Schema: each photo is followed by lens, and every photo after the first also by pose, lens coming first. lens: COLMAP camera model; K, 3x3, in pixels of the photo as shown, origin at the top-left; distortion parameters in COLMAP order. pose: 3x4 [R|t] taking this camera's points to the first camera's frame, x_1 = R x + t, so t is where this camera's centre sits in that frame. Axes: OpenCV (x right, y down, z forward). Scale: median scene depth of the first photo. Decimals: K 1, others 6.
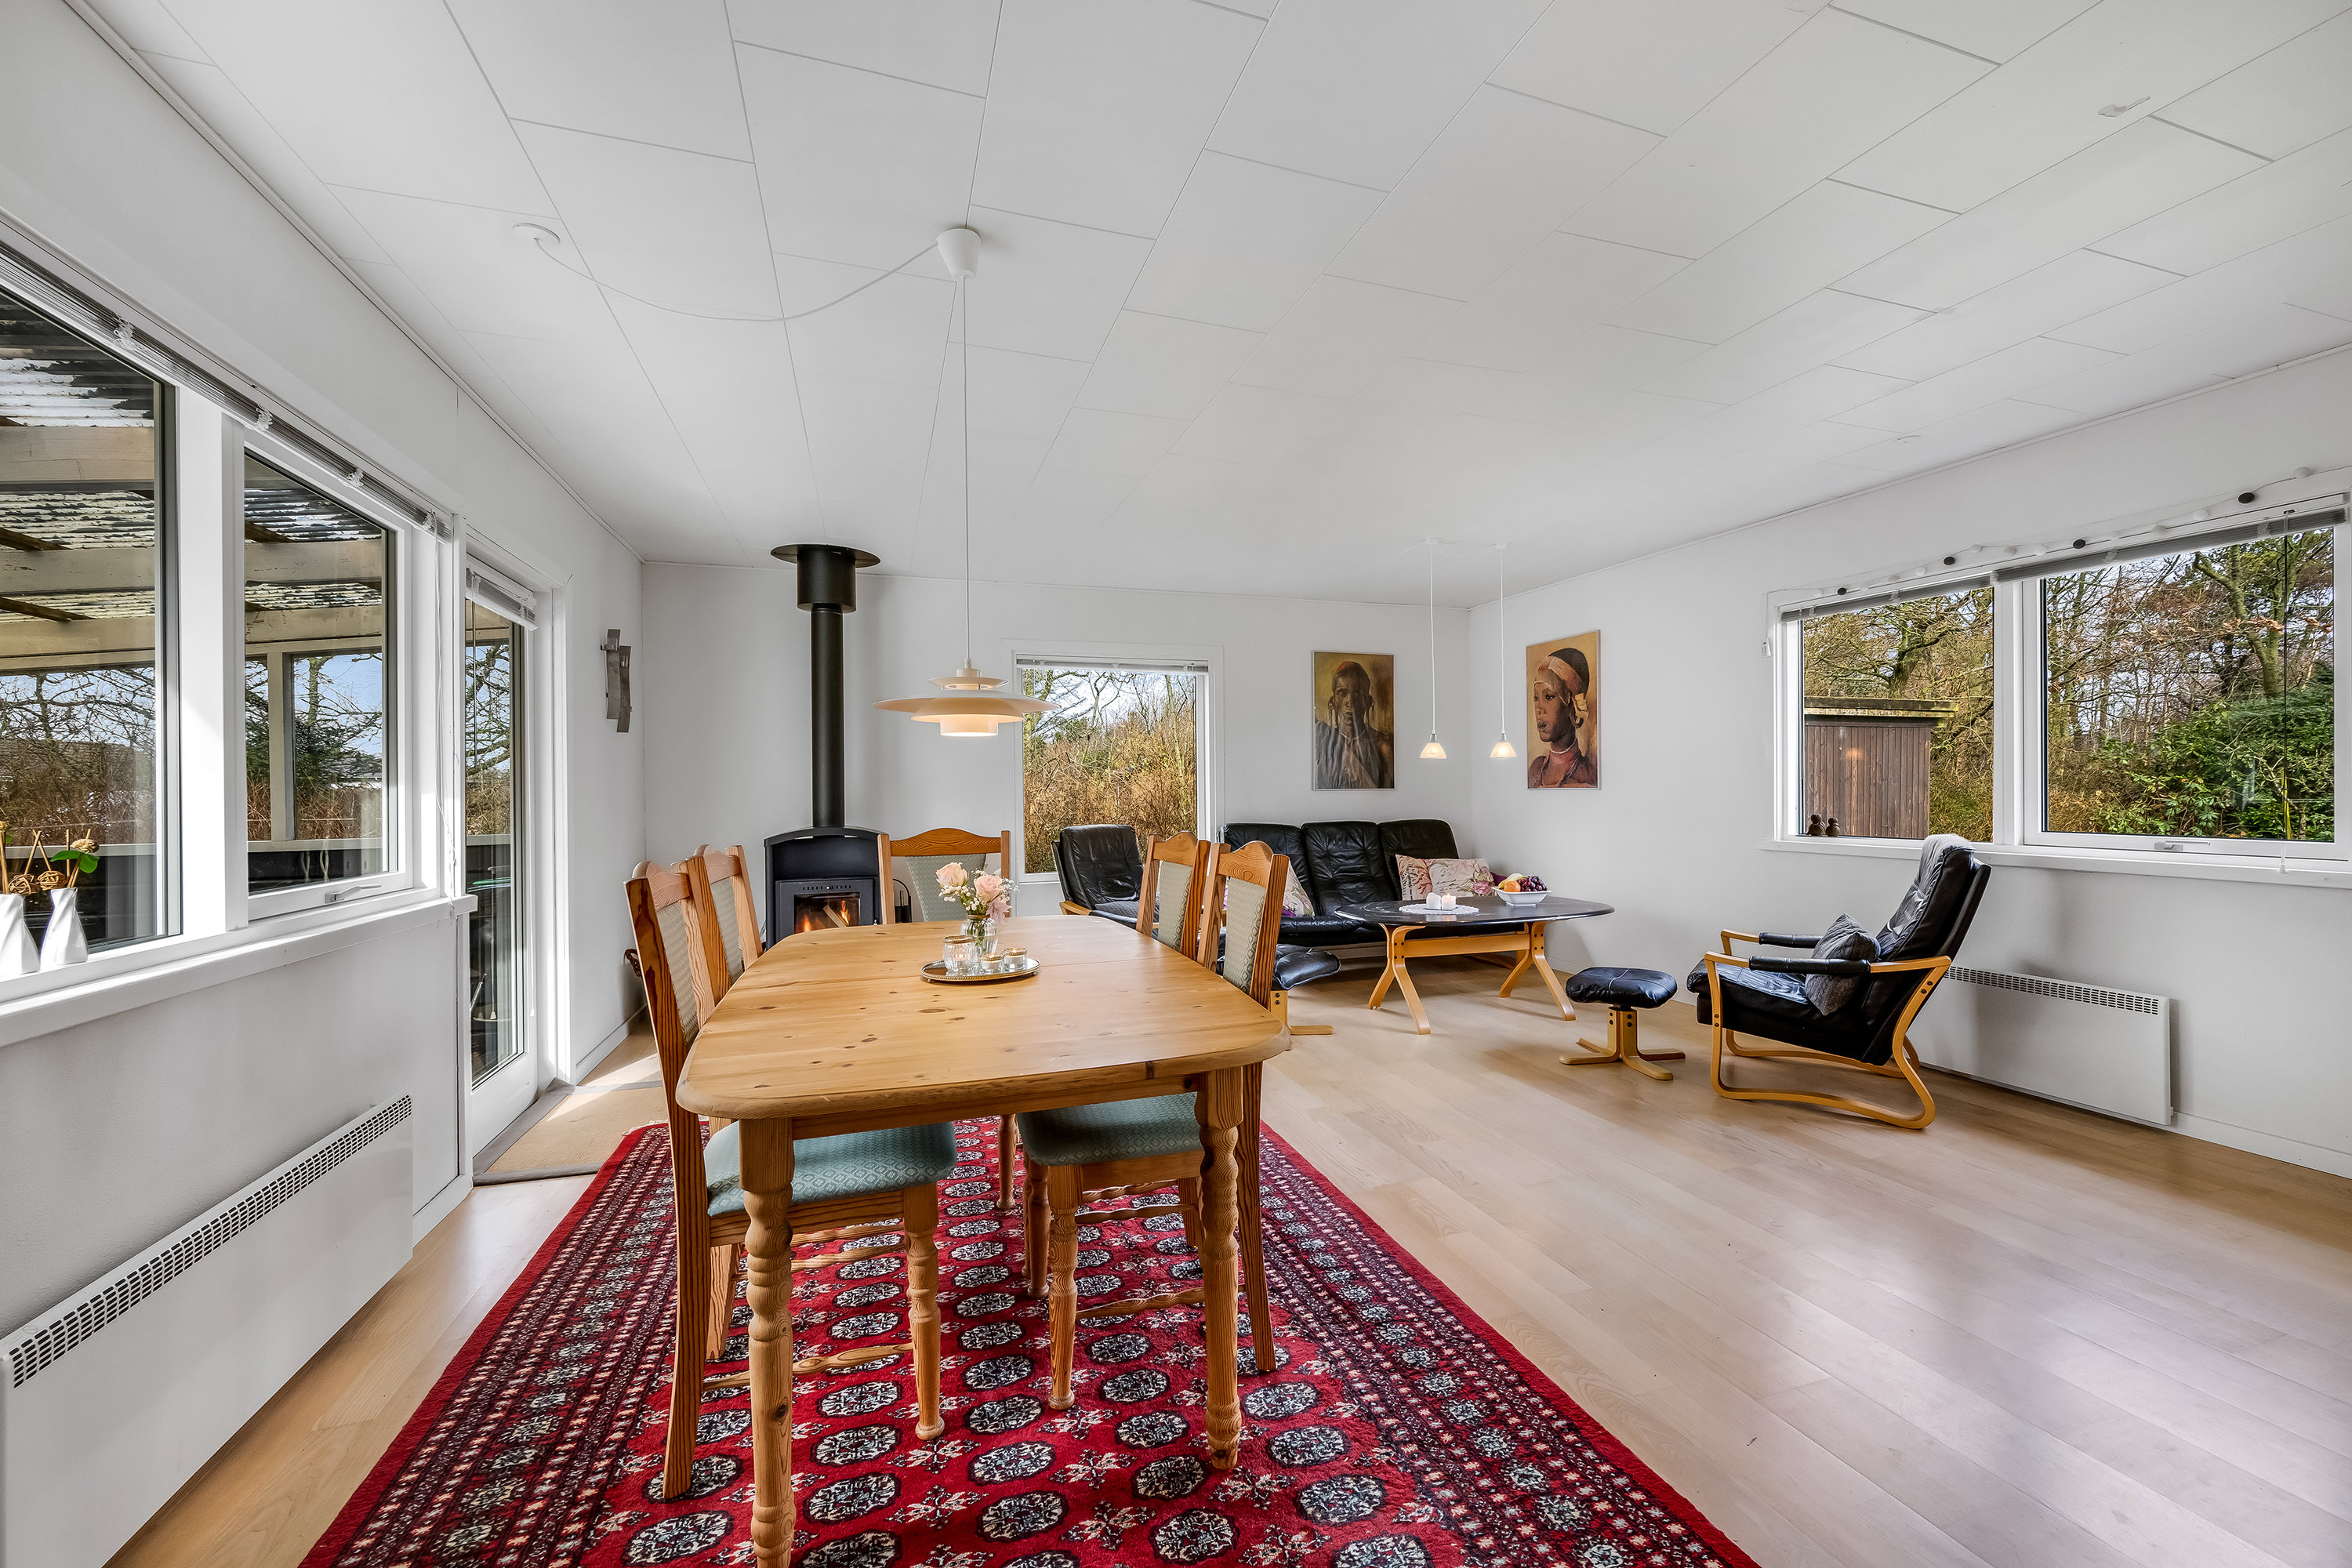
lens RADIAL K [[919.9, 0, 1176.0], [0, 919.9, 784.0], [0, 0, 1]] dist [-0.001513, -0.000201]
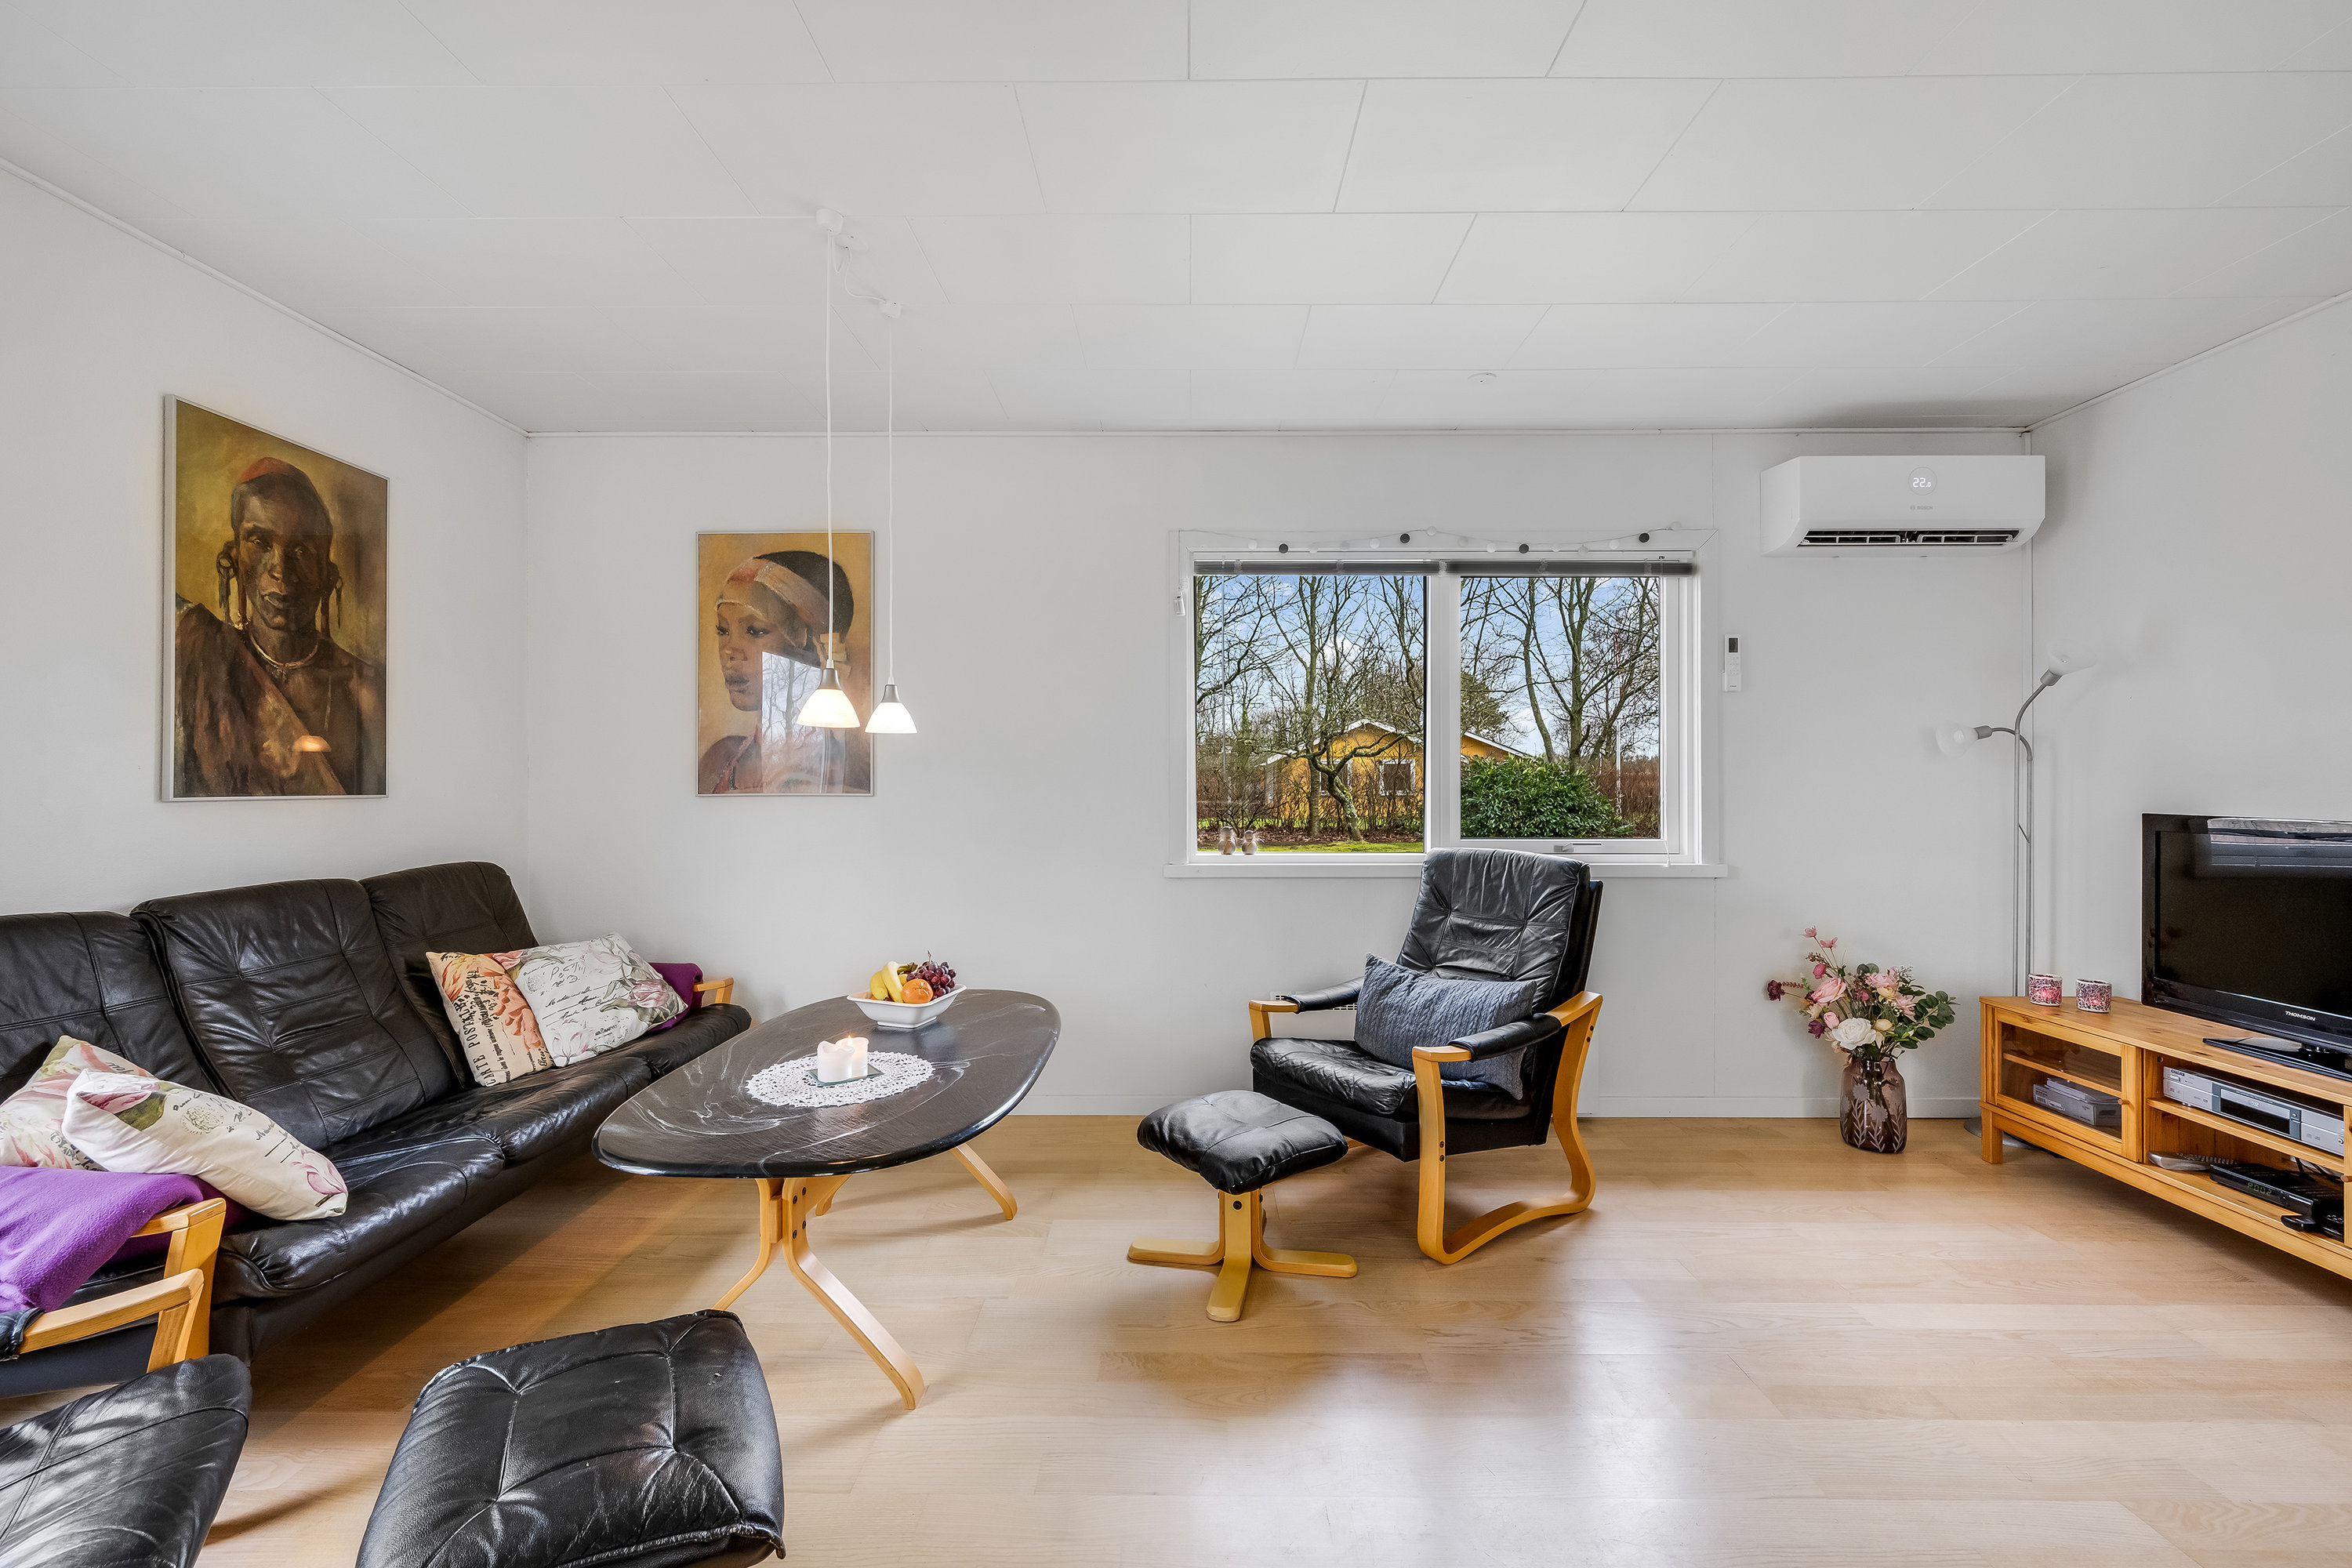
lens RADIAL K [[998.0, 0, 1167.1], [0, 998.0, 777.9], [0, 0, 1]] dist [-0.000075, -0.000070]
pose [[0.322898, 0.011642, 0.946362, -0.090419], [-0.005235, 0.999931, -0.010515, -0.000160], [-0.946419, -0.001559, 0.322937, 0.578736]]
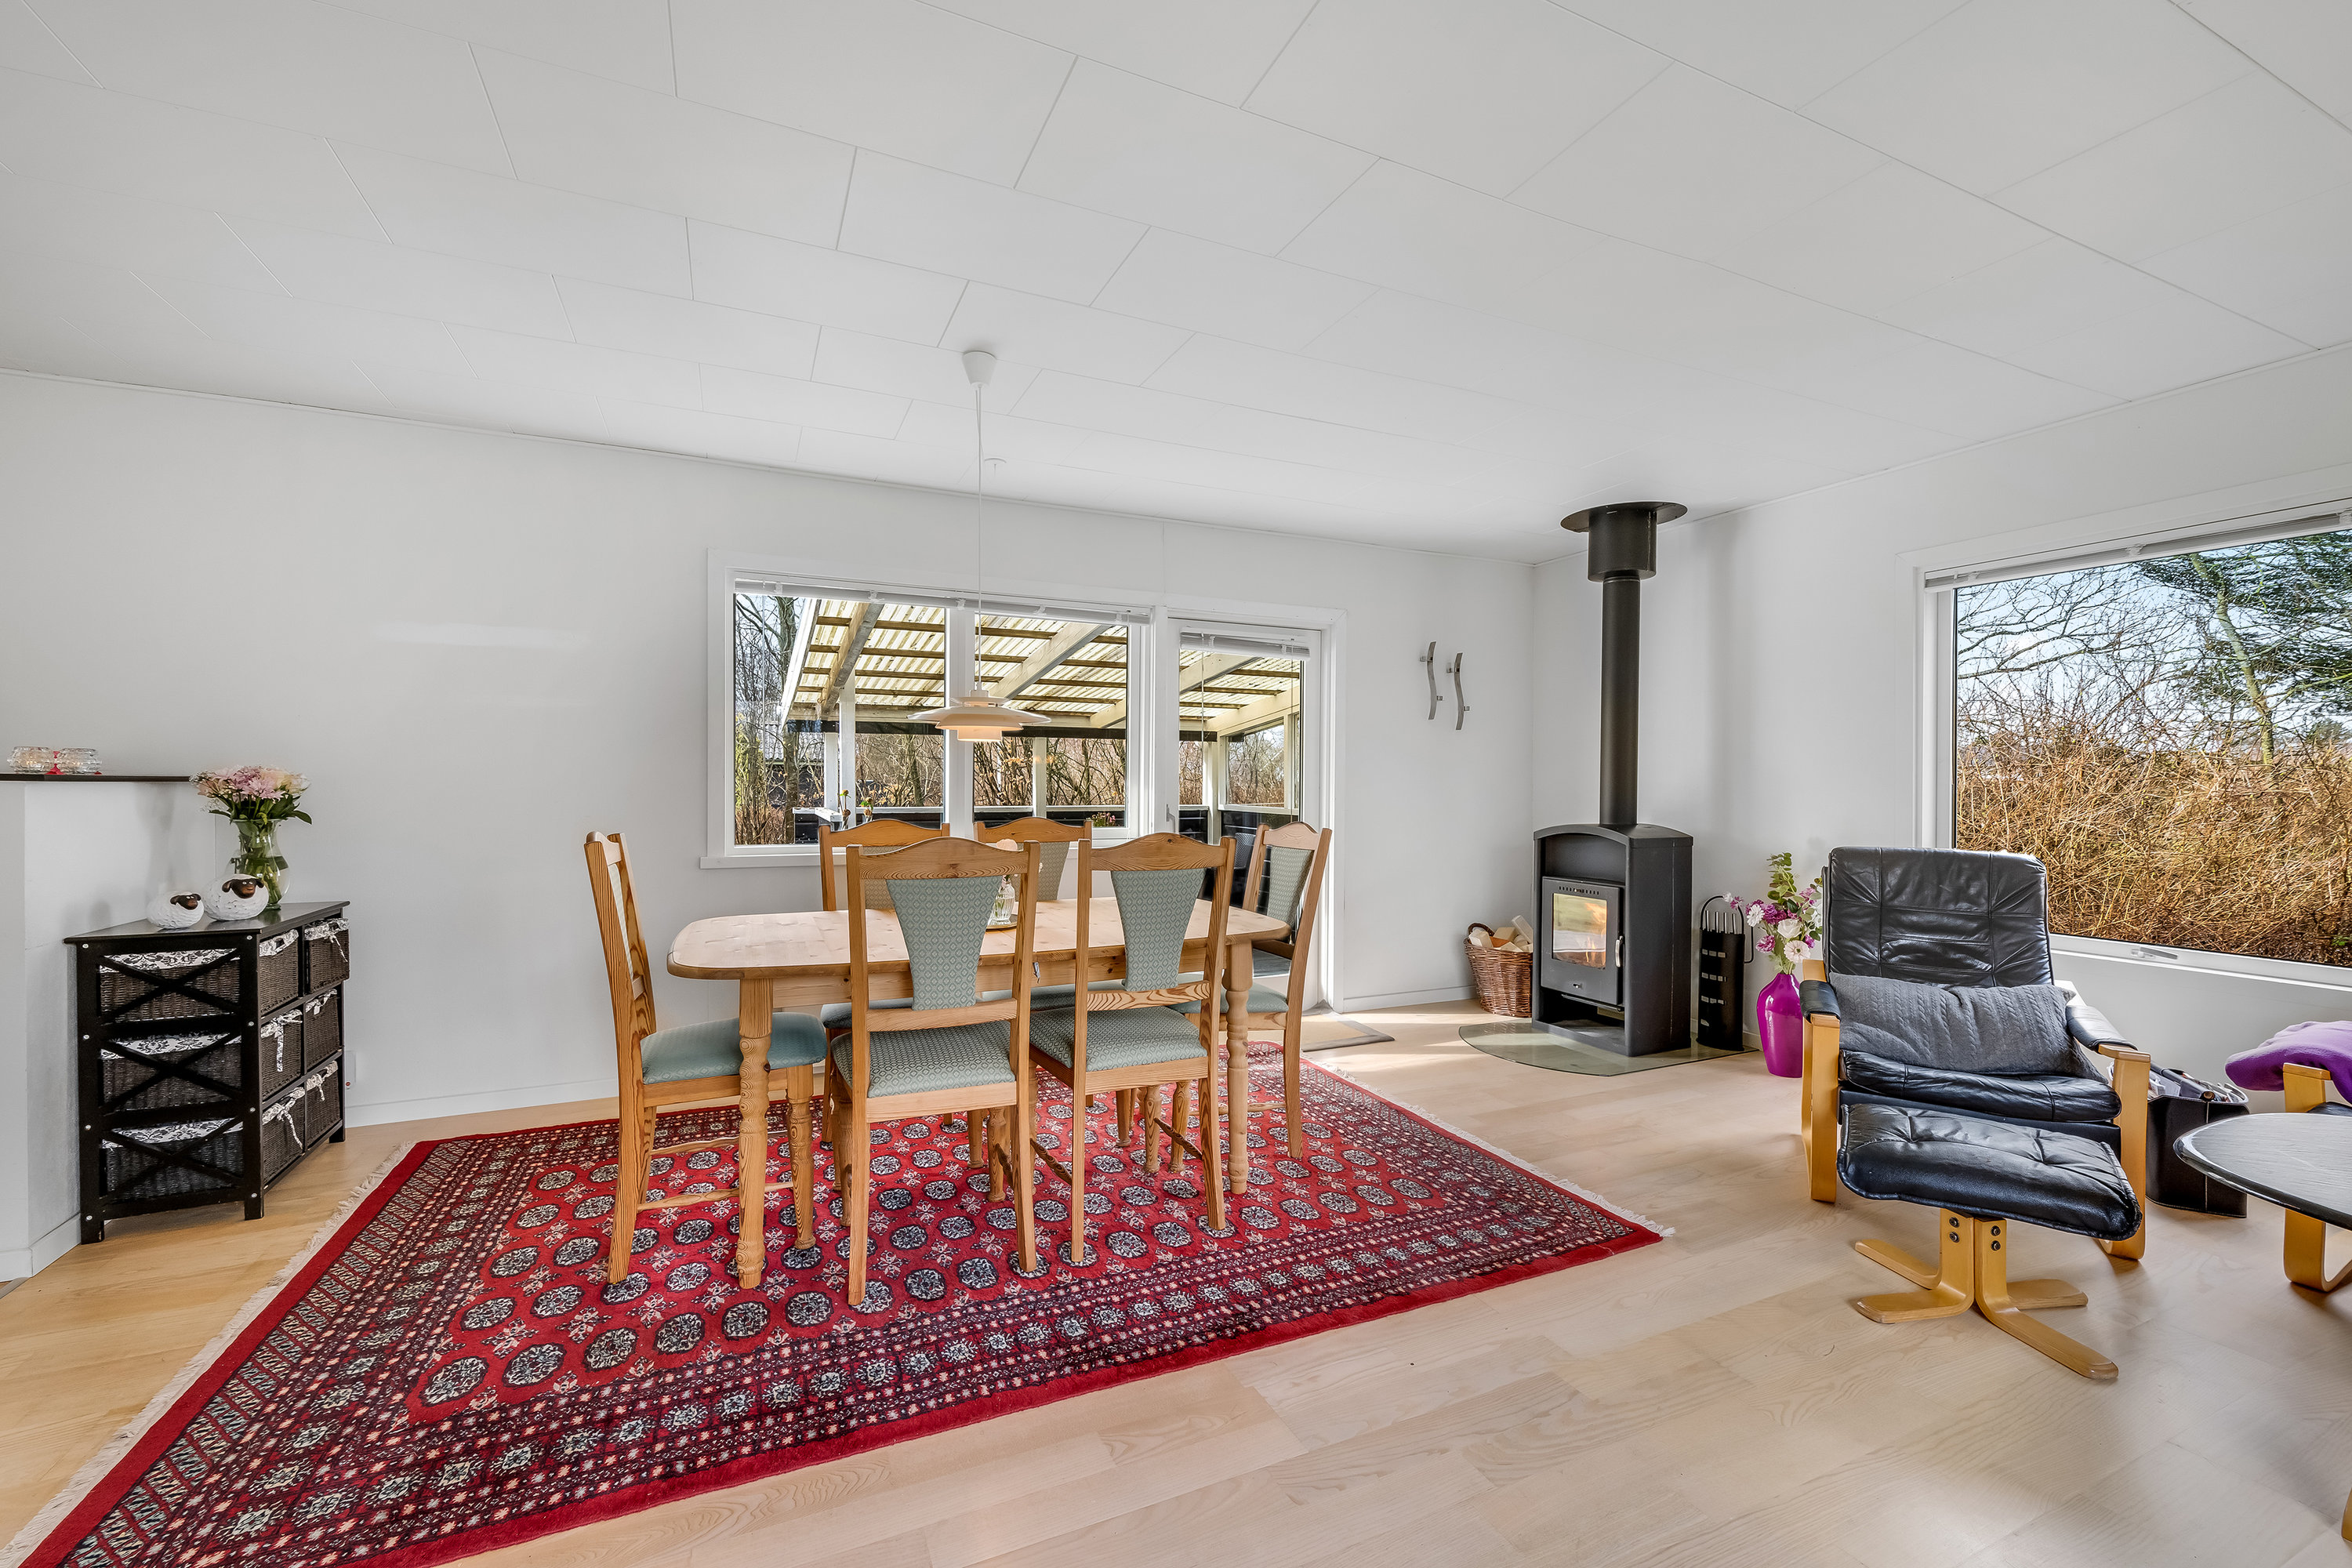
lens RADIAL K [[963.8, 0, 1175.3], [0, 963.8, 793.2], [0, 0, 1]] dist [0.001948, 0.000114]
pose [[0.112975, 0.023066, -0.993330, 0.425137], [0.001580, 0.999725, 0.023394, -0.004841], [0.993597, -0.004212, 0.112908, 0.411583]]
